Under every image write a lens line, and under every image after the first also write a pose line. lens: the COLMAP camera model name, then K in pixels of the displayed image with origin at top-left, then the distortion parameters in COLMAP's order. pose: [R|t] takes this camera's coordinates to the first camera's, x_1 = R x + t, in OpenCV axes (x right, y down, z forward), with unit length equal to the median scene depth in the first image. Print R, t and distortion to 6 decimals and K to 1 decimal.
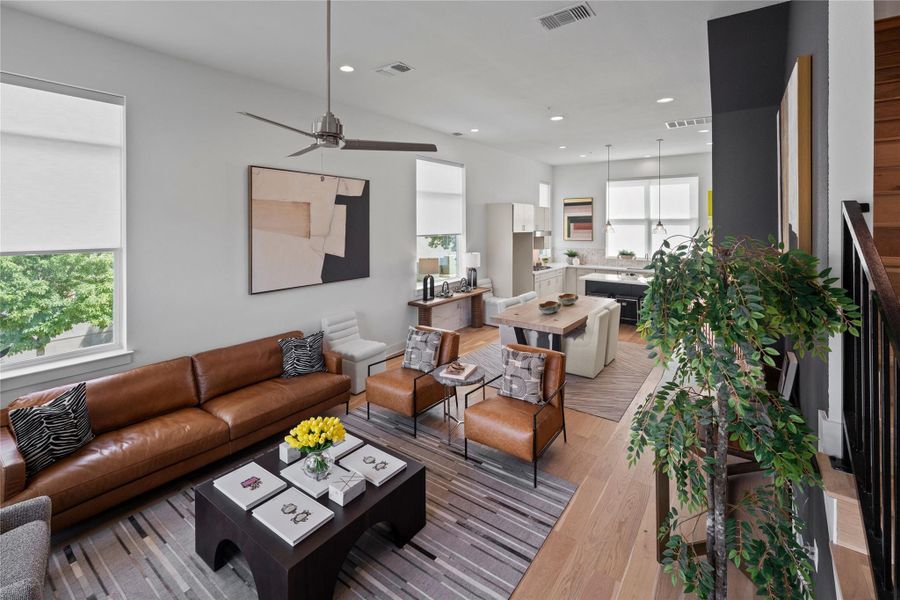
lens RADIAL K [[400.1, 0, 451.2], [0, 400.1, 225.8], [0, 0, 1]] dist [-0.004369, -0.001245]
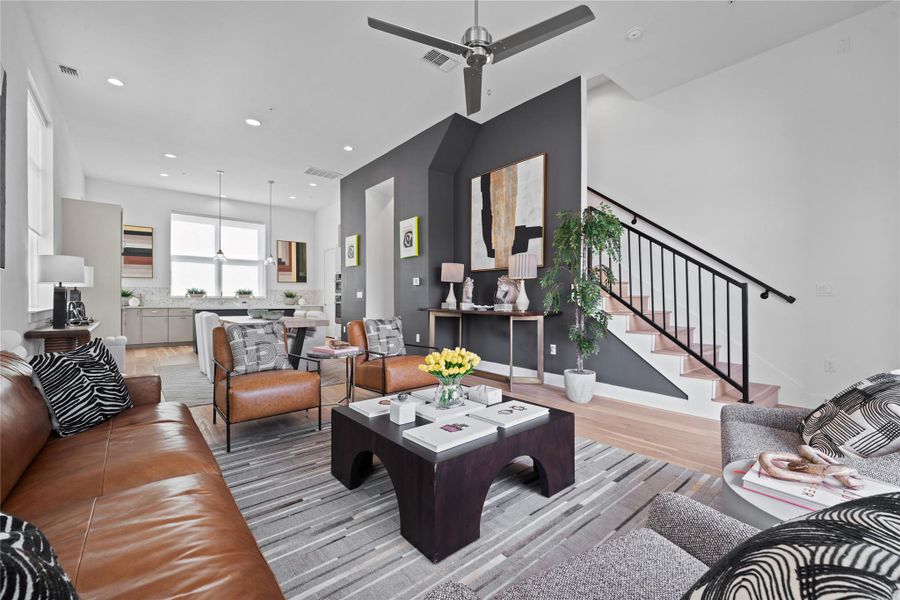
lens RADIAL K [[374.2, 0, 451.2], [0, 374.2, 301.9], [0, 0, 1]] dist [0.003433, -0.002604]
pose [[0.231274, -0.001140, 0.972888, -0.560658], [0.003562, 0.999994, 0.000325, 0.181722], [-0.972882, 0.003390, 0.231276, 0.381704]]
